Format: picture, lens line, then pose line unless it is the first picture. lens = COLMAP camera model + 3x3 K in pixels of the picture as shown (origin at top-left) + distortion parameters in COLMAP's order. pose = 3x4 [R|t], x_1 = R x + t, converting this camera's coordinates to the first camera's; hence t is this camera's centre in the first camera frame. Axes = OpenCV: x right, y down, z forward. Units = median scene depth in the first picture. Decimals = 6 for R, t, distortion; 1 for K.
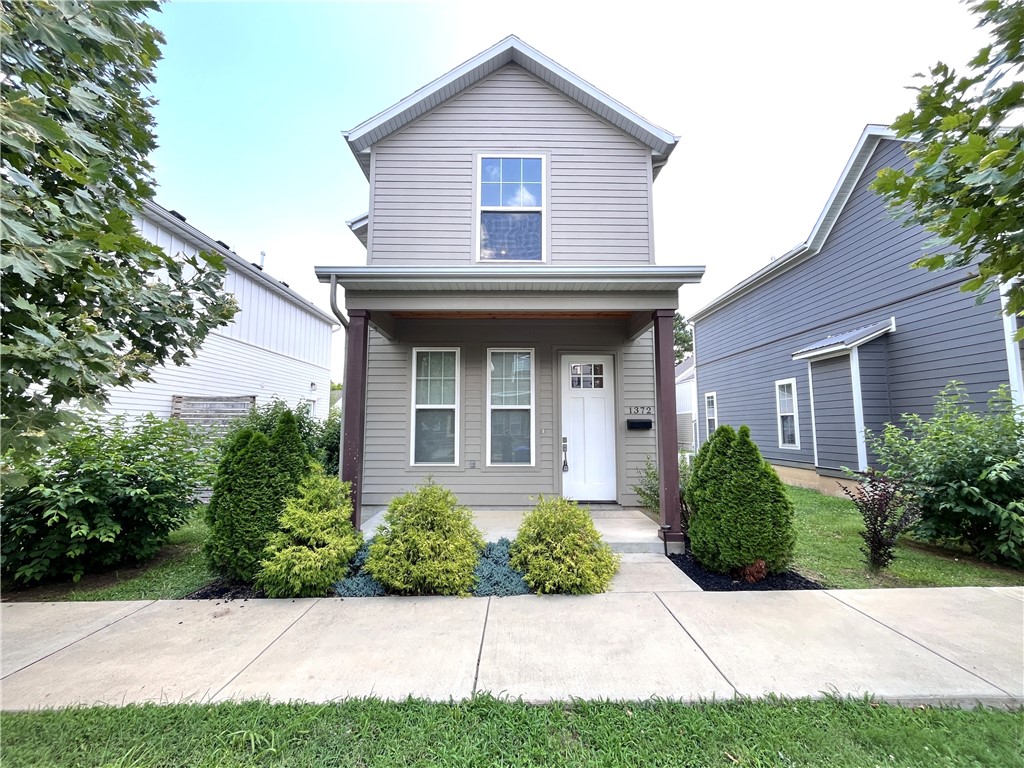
lens RADIAL K [[411.0, 0, 514.9], [0, 411.0, 385.8], [0, 0, 1]] dist [-0.001509, 0.000358]
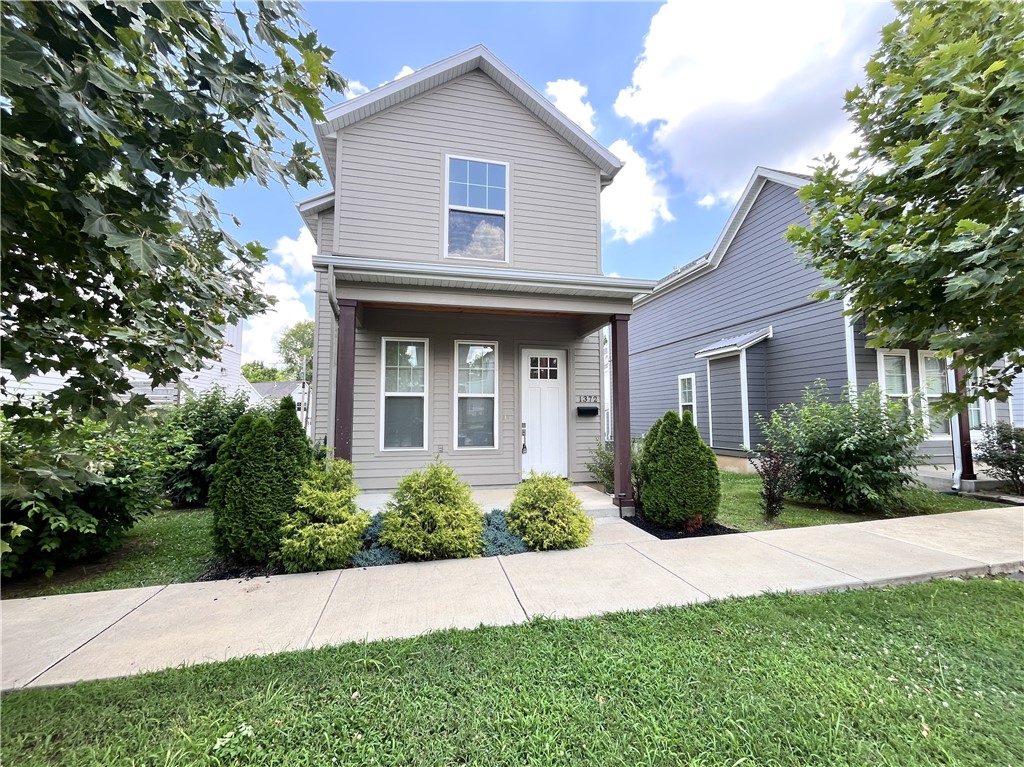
lens RADIAL K [[409.7, 0, 512.0], [0, 409.7, 383.5], [0, 0, 1]] dist [0.000100, -0.000193]
pose [[0.977467, 0.014764, 0.210572, -0.232604], [-0.019067, 0.999649, 0.018418, -0.001288], [-0.210226, -0.022018, 0.977405, -0.118969]]
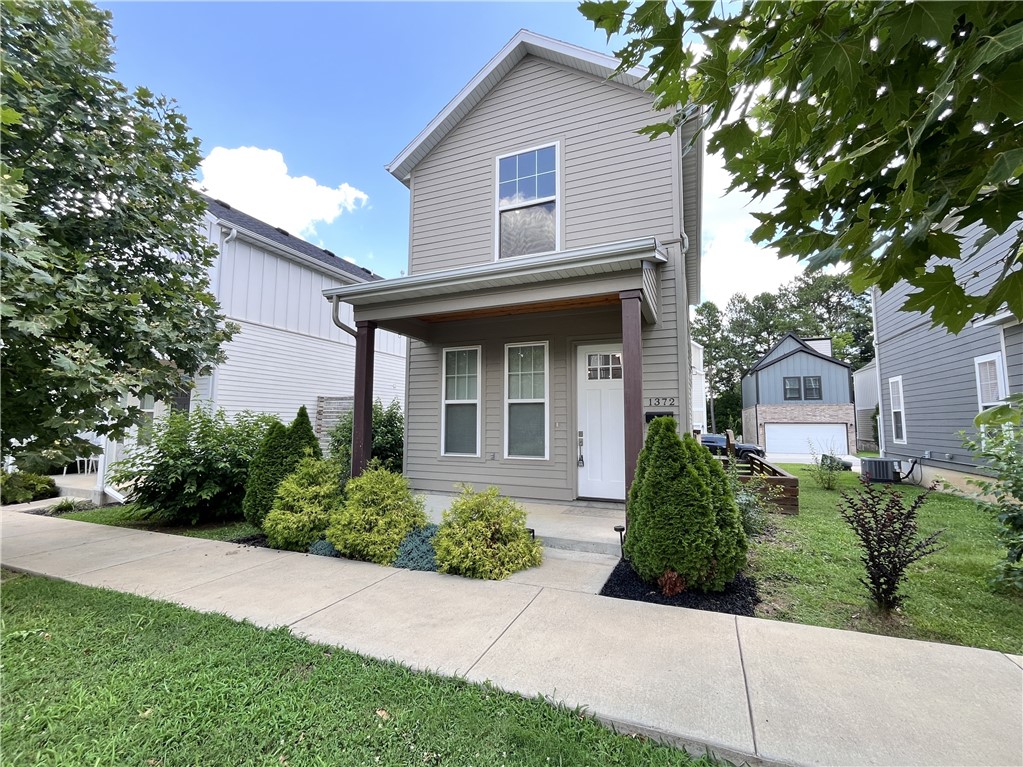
lens RADIAL K [[424.4, 0, 514.8], [0, 424.4, 384.3], [0, 0, 1]] dist [-0.001034, 0.000141]
pose [[0.922415, -0.032895, -0.384796, 0.584105], [0.036556, 0.999329, 0.002199, 0.012369], [0.384465, -0.016095, 0.922999, 0.041162]]
